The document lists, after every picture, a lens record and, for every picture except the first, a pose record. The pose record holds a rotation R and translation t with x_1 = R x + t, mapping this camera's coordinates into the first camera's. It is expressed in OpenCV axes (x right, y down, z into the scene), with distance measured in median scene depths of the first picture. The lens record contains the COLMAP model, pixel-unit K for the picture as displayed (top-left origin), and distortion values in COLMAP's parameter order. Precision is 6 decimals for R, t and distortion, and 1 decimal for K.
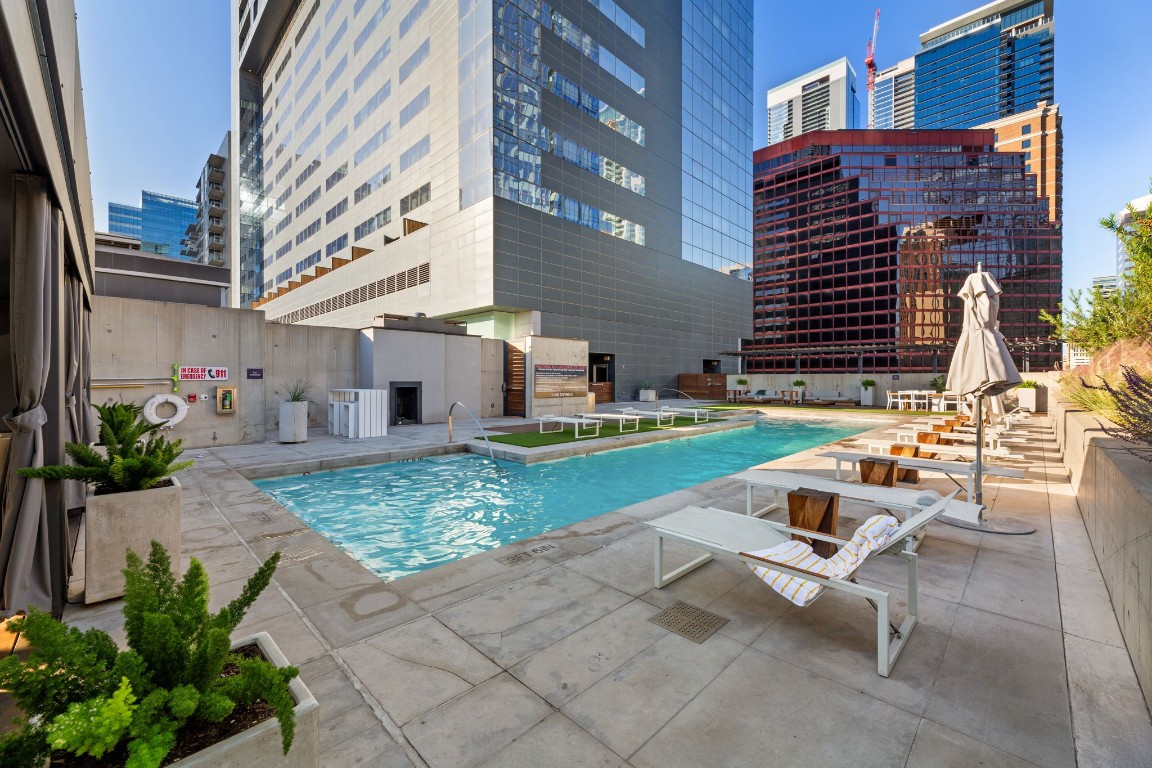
lens RADIAL K [[462.7, 0, 574.4], [0, 462.7, 380.4], [0, 0, 1]] dist [0.001728, 0.000084]
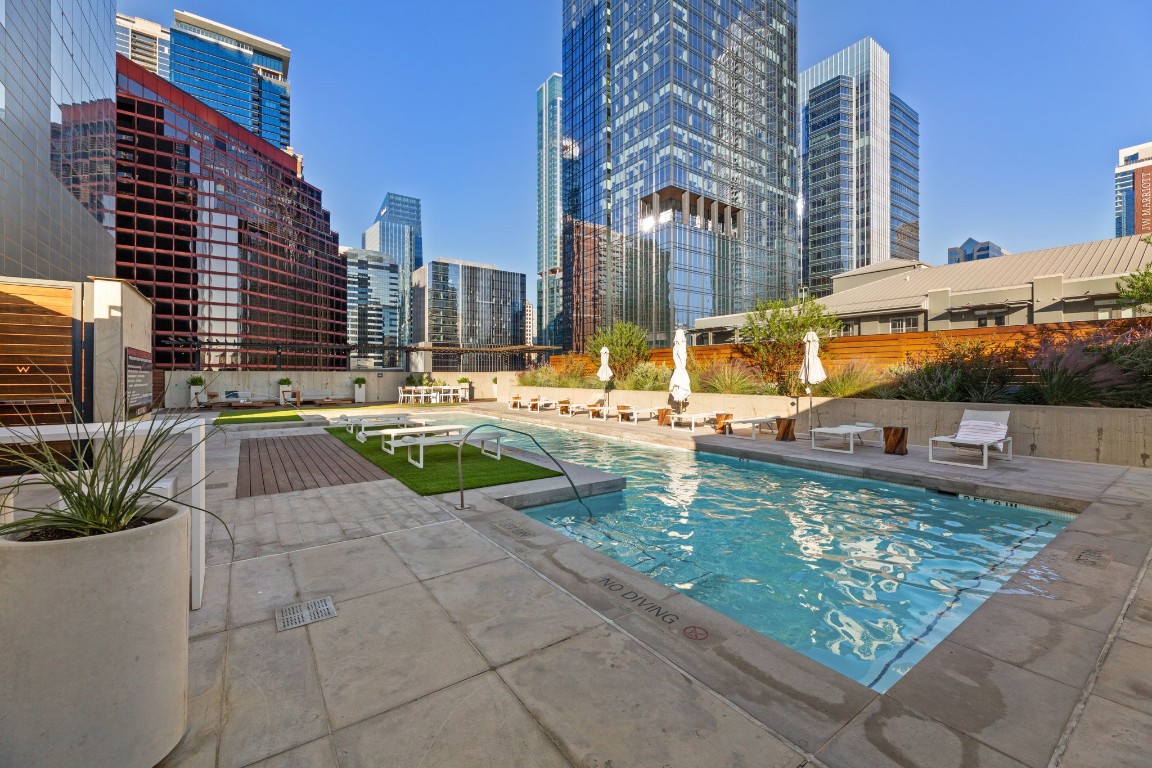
lens RADIAL K [[462.7, 0, 574.3], [0, 462.7, 376.2], [0, 0, 1]] dist [0.001728, 0.000084]
pose [[0.169613, -0.002848, 0.985507, -0.282618], [0.005386, 0.999984, 0.001963, -0.003302], [-0.985496, 0.004975, 0.169626, 0.307953]]
